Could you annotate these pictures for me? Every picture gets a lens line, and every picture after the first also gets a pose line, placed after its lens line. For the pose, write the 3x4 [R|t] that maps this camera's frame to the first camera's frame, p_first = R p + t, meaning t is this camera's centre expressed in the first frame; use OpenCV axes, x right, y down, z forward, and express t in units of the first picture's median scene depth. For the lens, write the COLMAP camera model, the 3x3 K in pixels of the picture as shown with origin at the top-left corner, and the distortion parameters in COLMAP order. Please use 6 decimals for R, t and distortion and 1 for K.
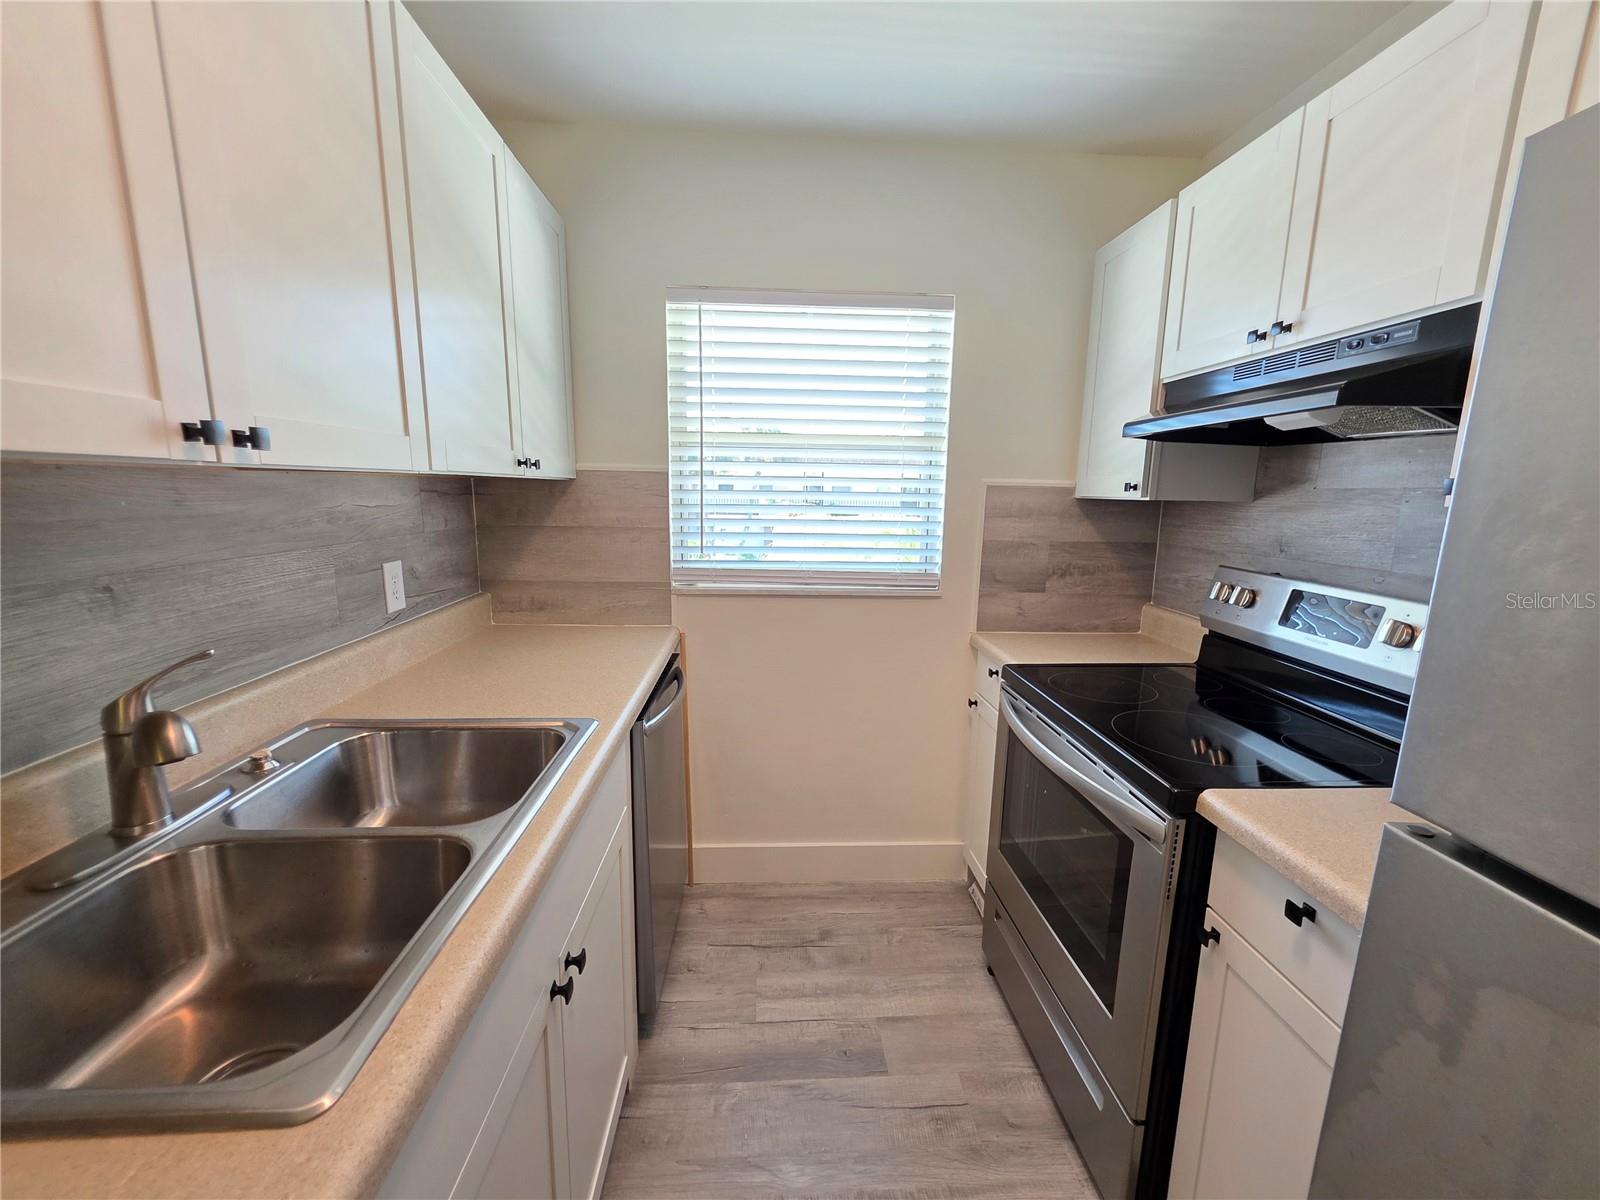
lens RADIAL K [[645.0, 0, 807.8], [0, 645.0, 600.3], [0, 0, 1]] dist [0.000946, -0.000381]
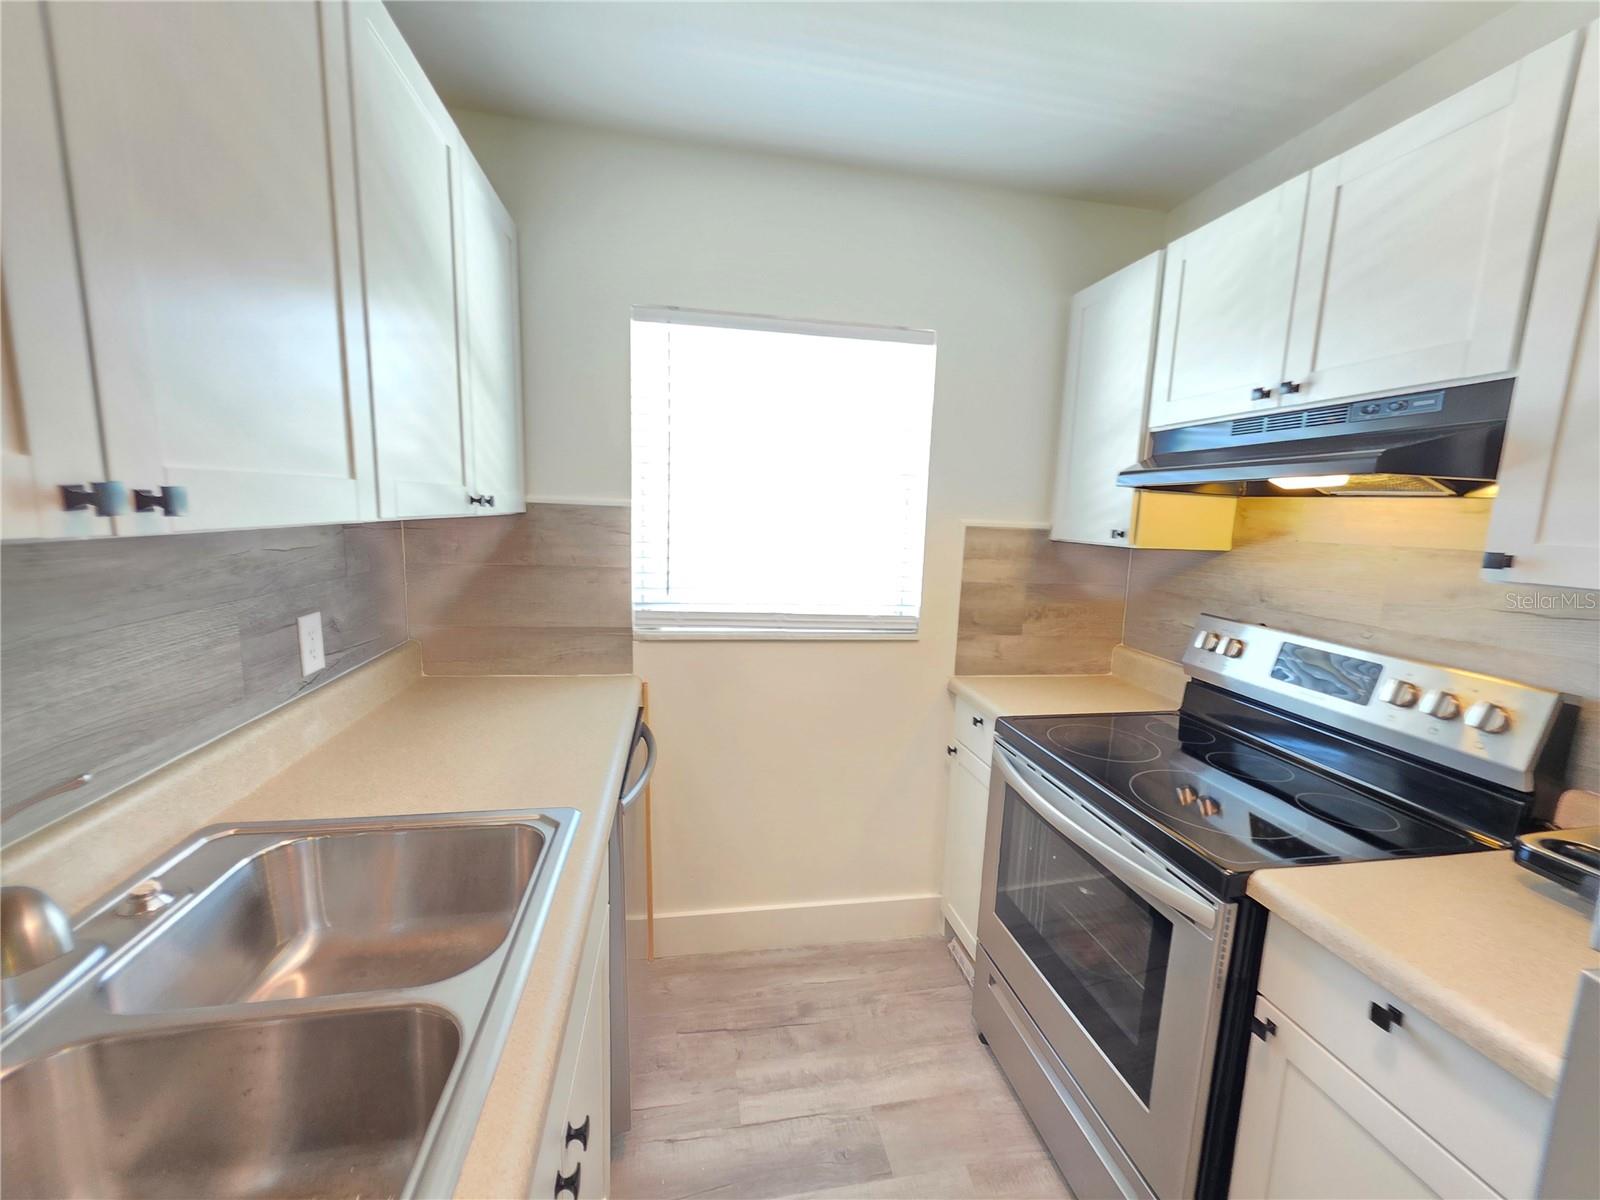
lens RADIAL K [[645.0, 0, 809.3], [0, 645.0, 602.7], [0, 0, 1]] dist [0.000946, -0.000381]
pose [[0.992372, 0.000649, 0.123282, -0.094176], [0.002387, 0.999697, -0.024482, -0.048469], [-0.123260, 0.024589, 0.992070, 0.078730]]
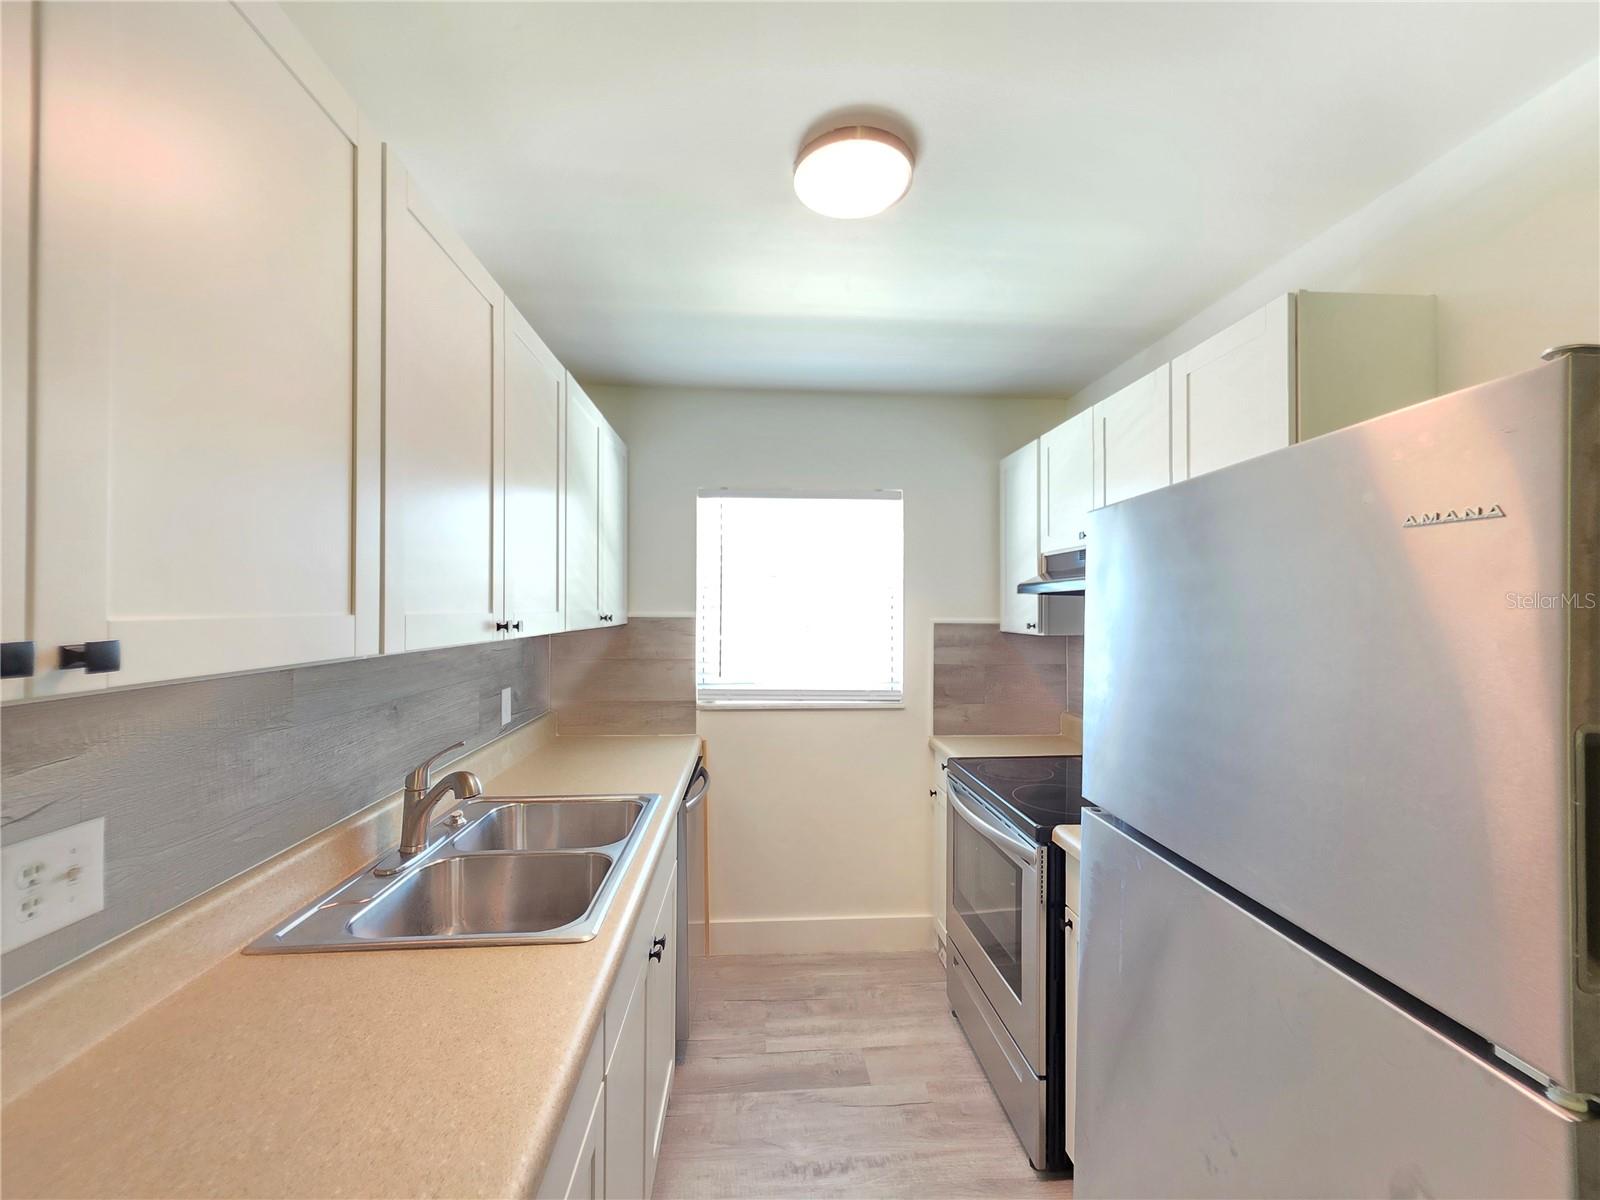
lens RADIAL K [[645.0, 0, 806.9], [0, 645.0, 597.1], [0, 0, 1]] dist [0.000946, -0.000381]
pose [[0.999771, -0.015247, 0.015000, -0.006100], [0.017790, 0.982109, -0.187469, 0.017893], [-0.011874, 0.187693, 0.982156, -0.391586]]
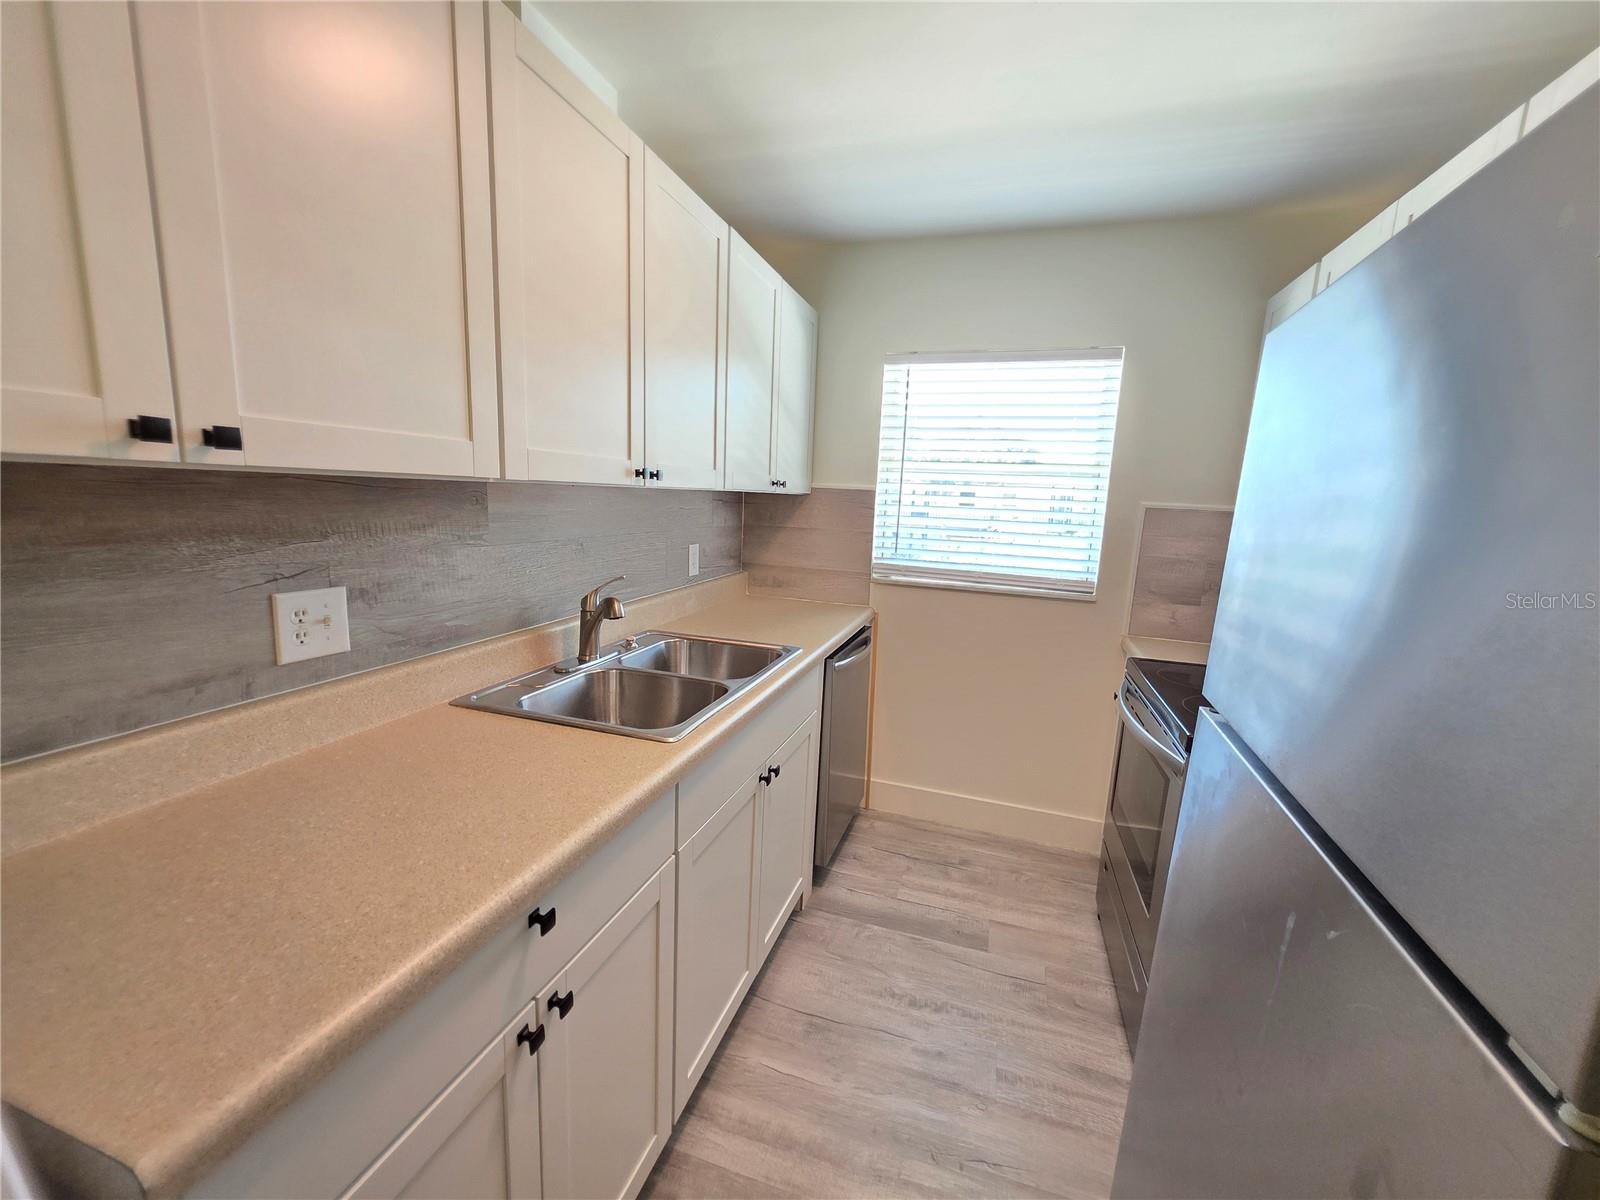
lens RADIAL K [[645.0, 0, 805.6], [0, 645.0, 597.9], [0, 0, 1]] dist [0.000946, -0.000381]
pose [[0.930827, 0.080634, -0.356452, 0.167759], [-0.089295, 0.995974, -0.007879, 0.053904], [0.354382, 0.039163, 0.934280, -0.341659]]
